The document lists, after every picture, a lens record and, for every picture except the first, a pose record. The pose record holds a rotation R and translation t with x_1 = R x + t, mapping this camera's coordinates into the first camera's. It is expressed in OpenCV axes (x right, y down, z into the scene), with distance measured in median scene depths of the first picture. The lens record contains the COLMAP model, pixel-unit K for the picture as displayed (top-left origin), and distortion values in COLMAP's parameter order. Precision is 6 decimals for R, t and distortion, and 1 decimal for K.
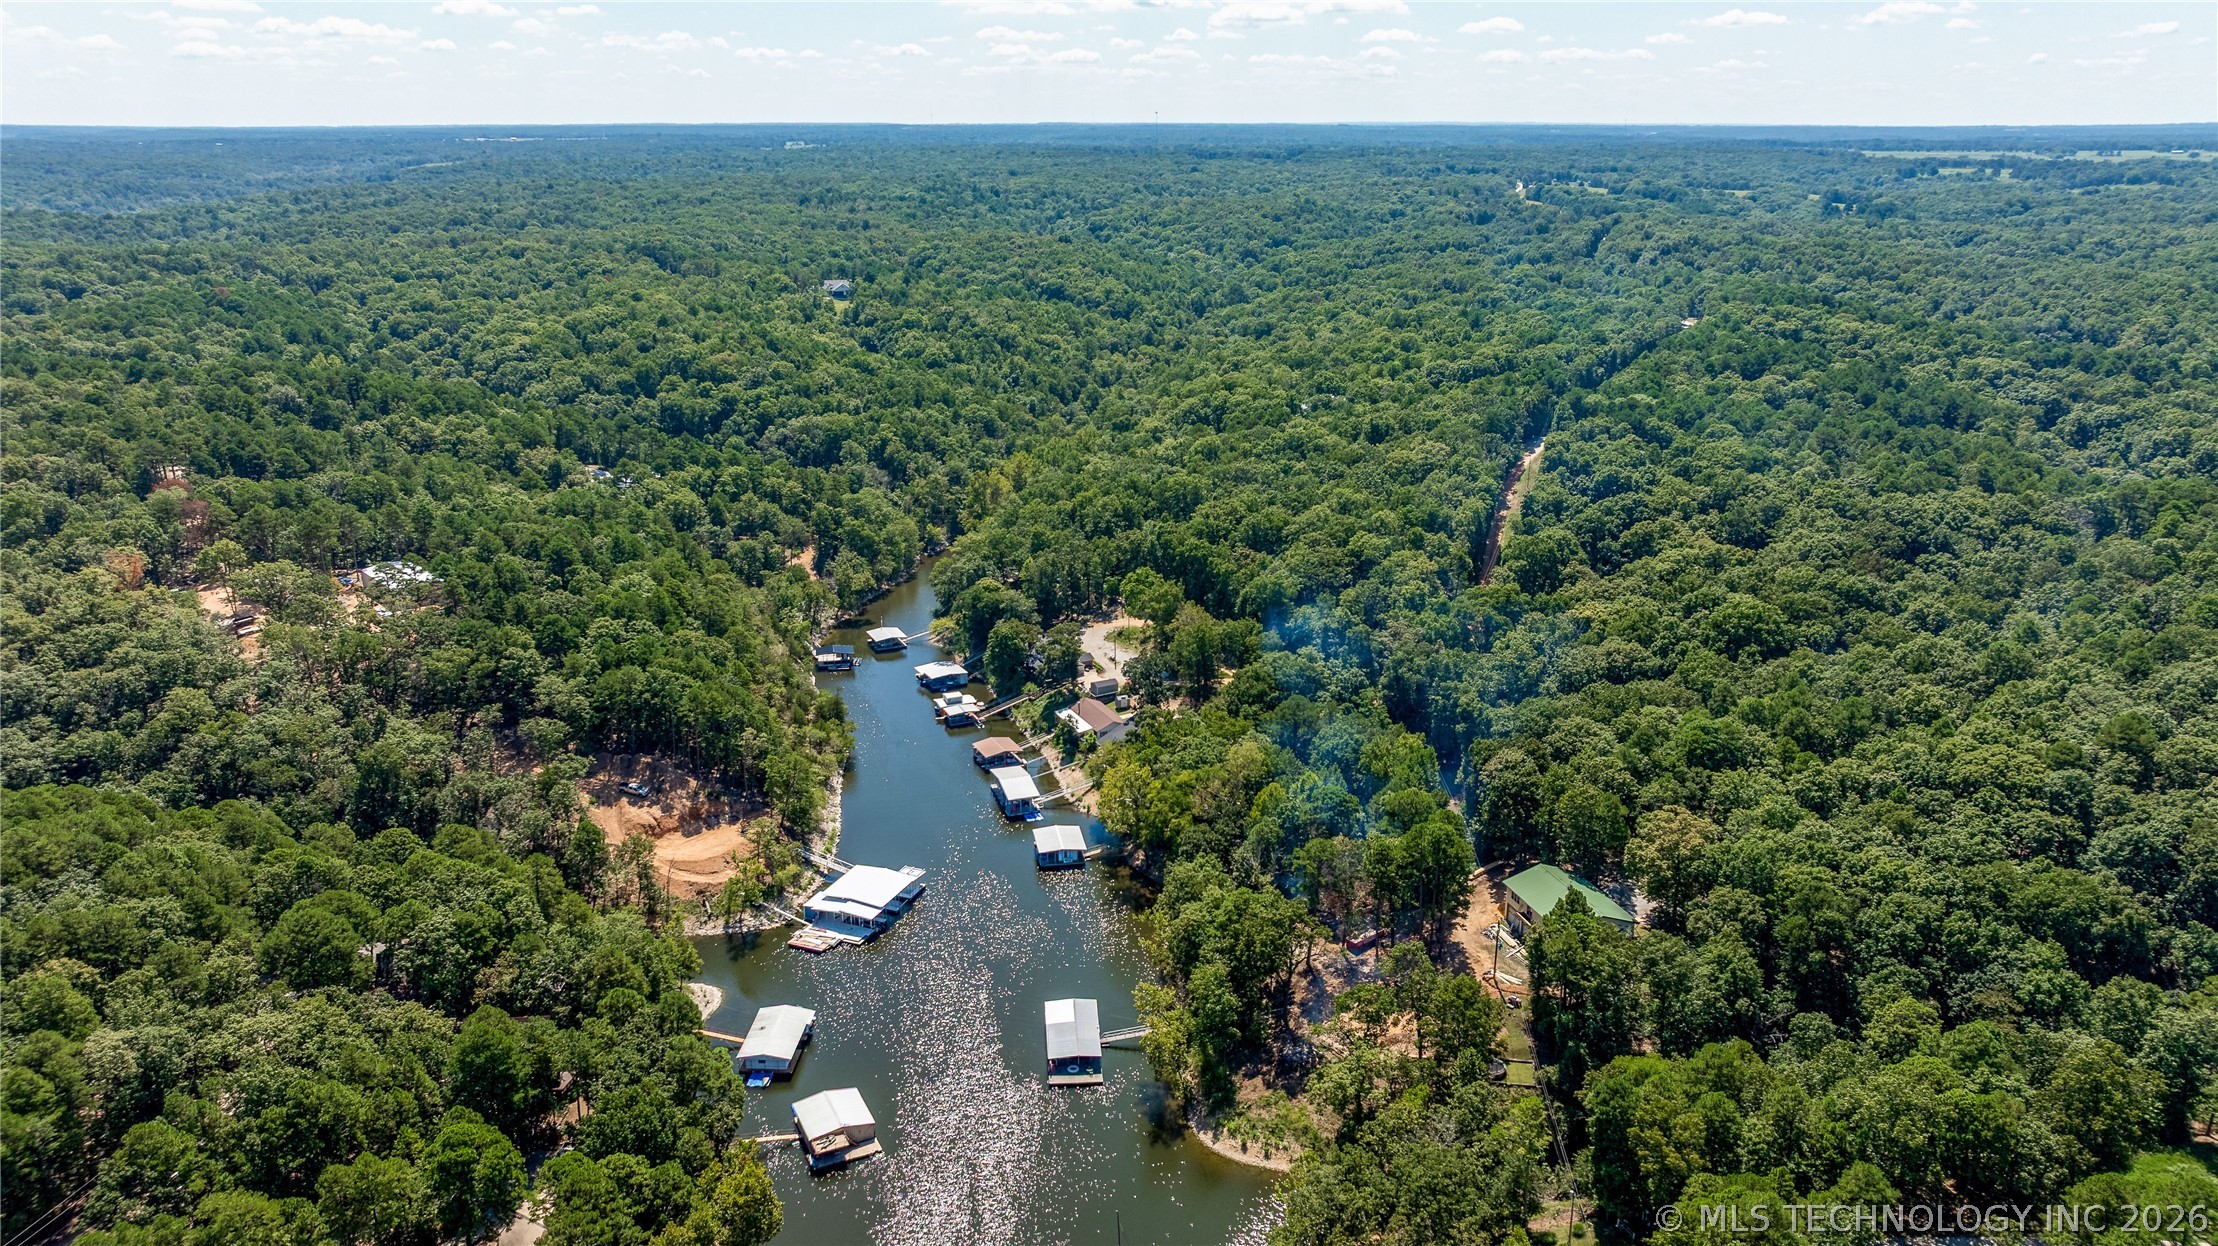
lens RADIAL K [[1595.1, 0, 1103.5], [0, 1595.1, 618.6], [0, 0, 1]] dist [-0.015589, -0.001097]
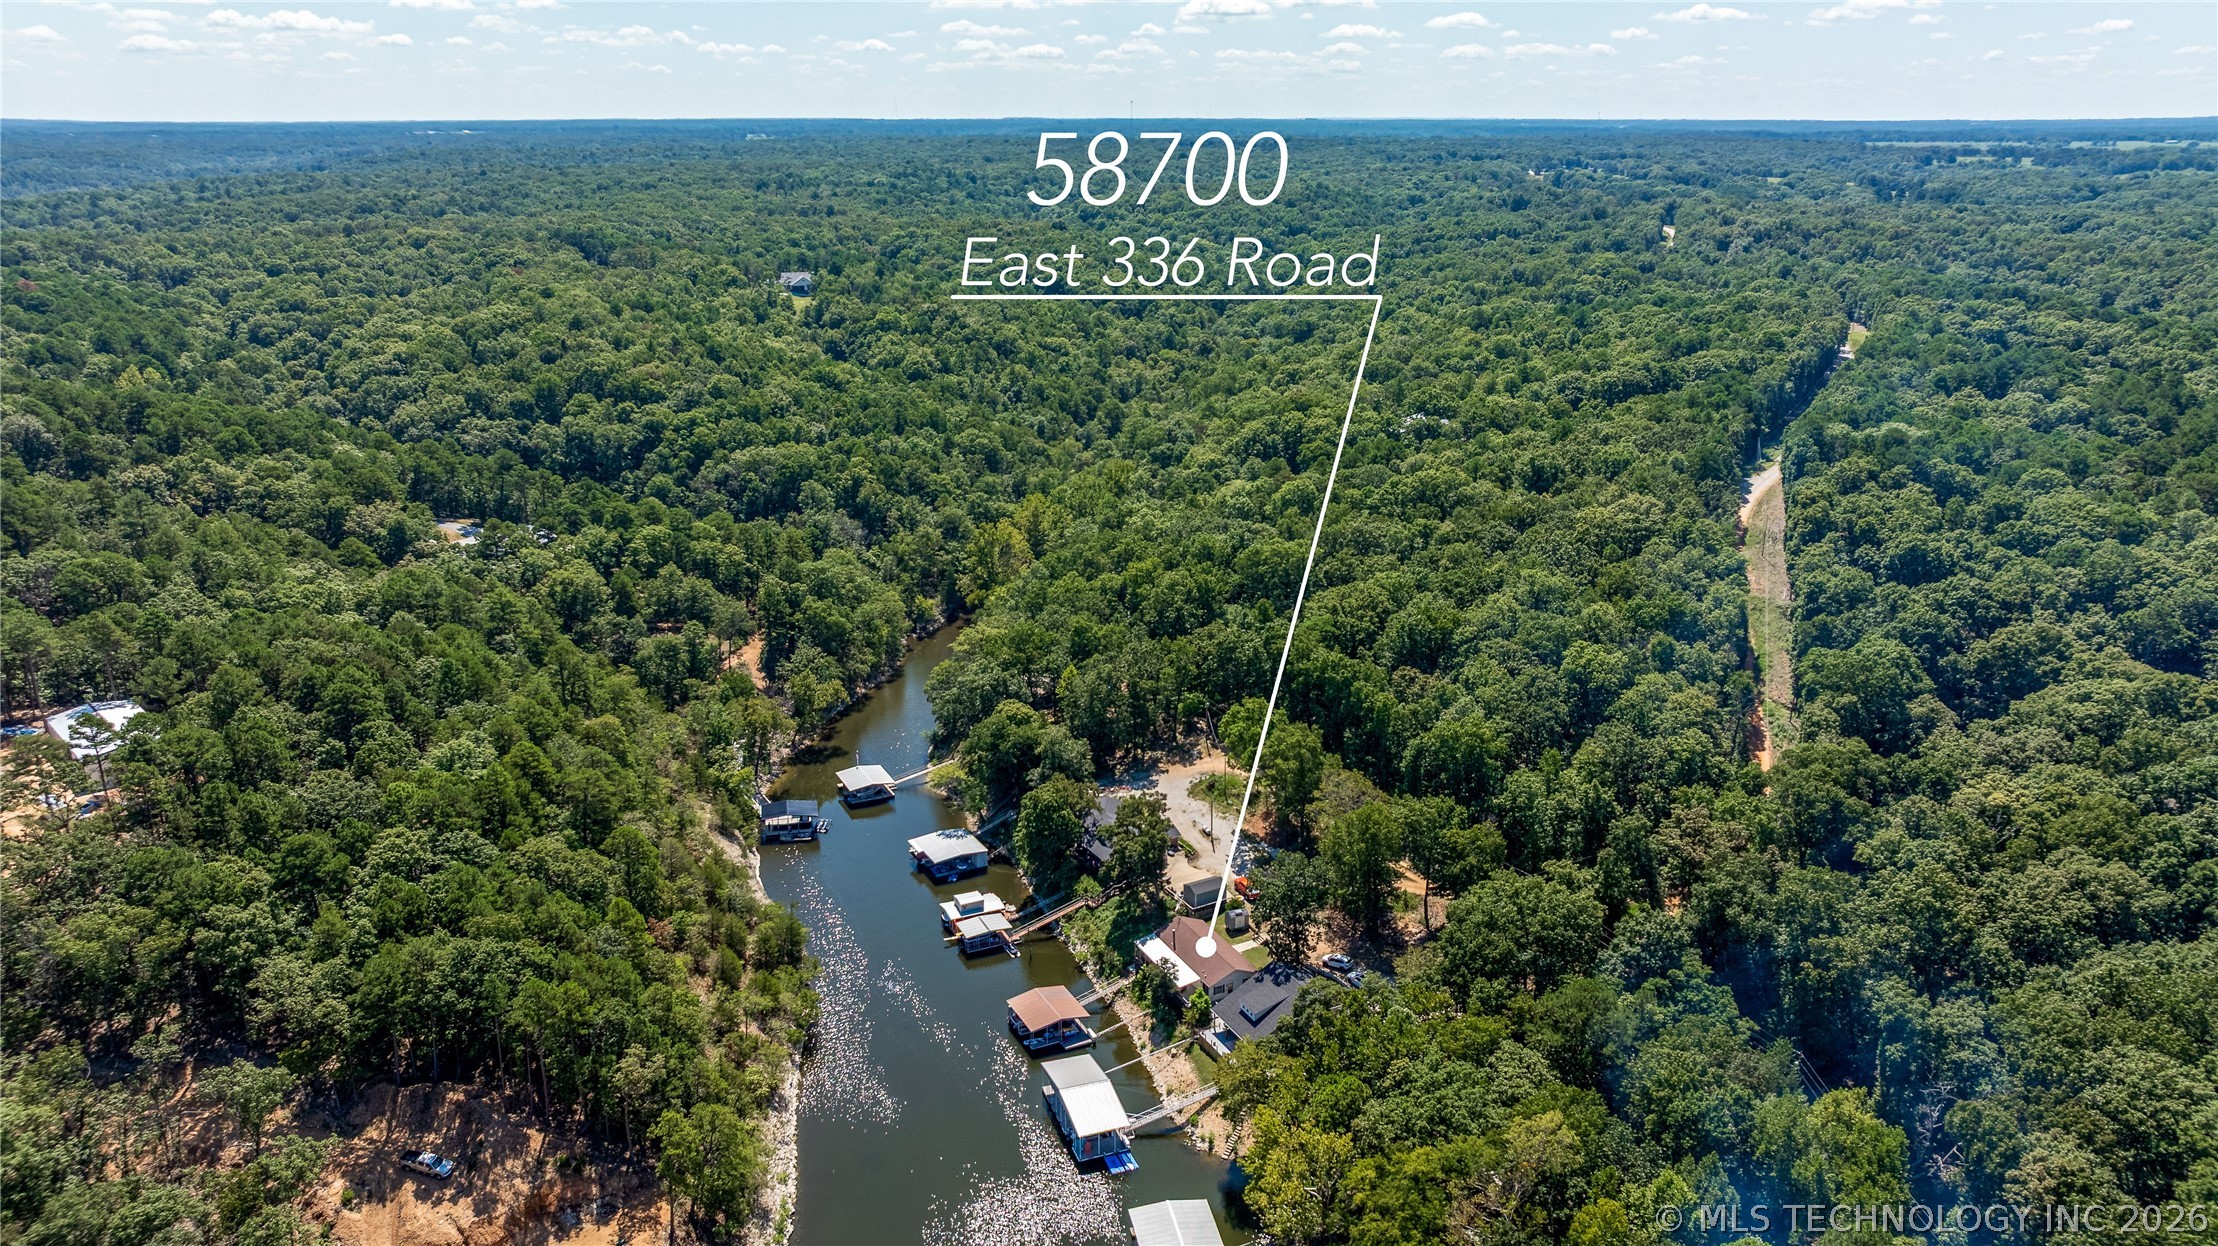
lens RADIAL K [[1595.1, 0, 1103.5], [0, 1595.1, 618.6], [0, 0, 1]] dist [-0.015589, -0.001097]
pose [[0.999774, -0.006507, 0.020251, -0.034090], [0.006457, 0.999976, 0.002559, -0.044872], [-0.020268, -0.002428, 0.999792, 0.225841]]
